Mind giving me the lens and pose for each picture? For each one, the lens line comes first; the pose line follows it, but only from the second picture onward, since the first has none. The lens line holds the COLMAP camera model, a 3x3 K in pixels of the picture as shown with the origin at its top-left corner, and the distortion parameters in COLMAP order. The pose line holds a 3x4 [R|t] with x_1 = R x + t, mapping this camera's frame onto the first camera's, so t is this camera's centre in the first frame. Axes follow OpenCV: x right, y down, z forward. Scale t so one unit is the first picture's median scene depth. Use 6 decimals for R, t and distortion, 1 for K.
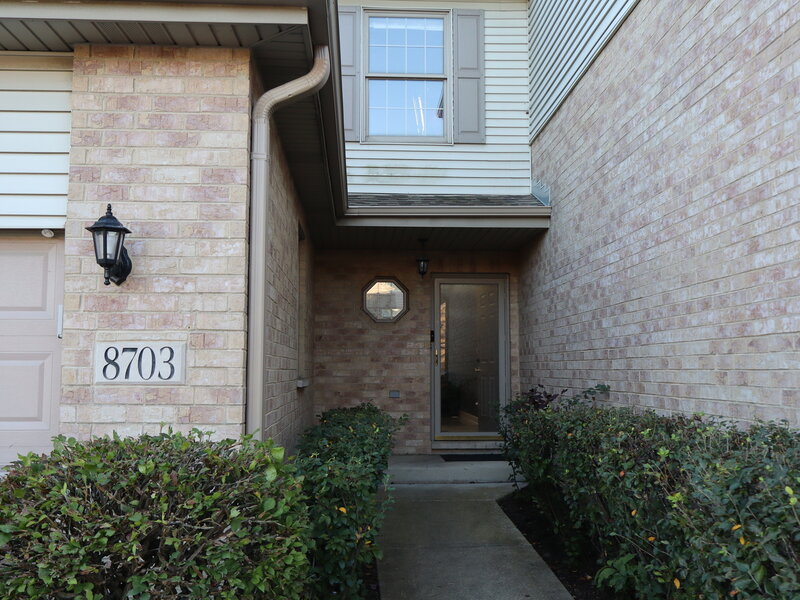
lens RADIAL K [[729.7, 0, 401.8], [0, 729.7, 299.3], [0, 0, 1]] dist [-0.009852, 0.000000]
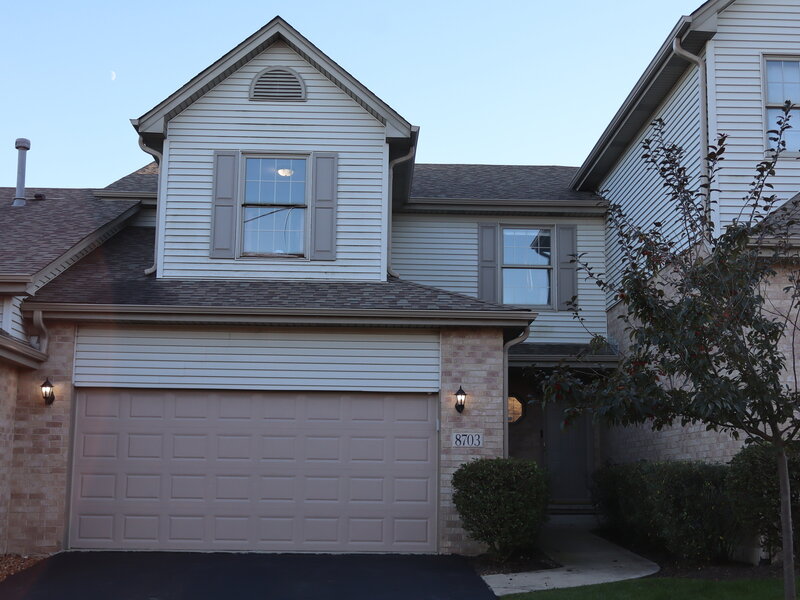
lens RADIAL K [[1032.7, 0, 397.6], [0, 1032.7, 302.5], [0, 0, 1]] dist [-0.000032, 0.000000]
pose [[0.999411, 0.007397, -0.033524, -0.491059], [-0.010025, 0.996830, -0.078924, -0.126212], [0.032834, 0.079213, 0.996317, -3.041289]]
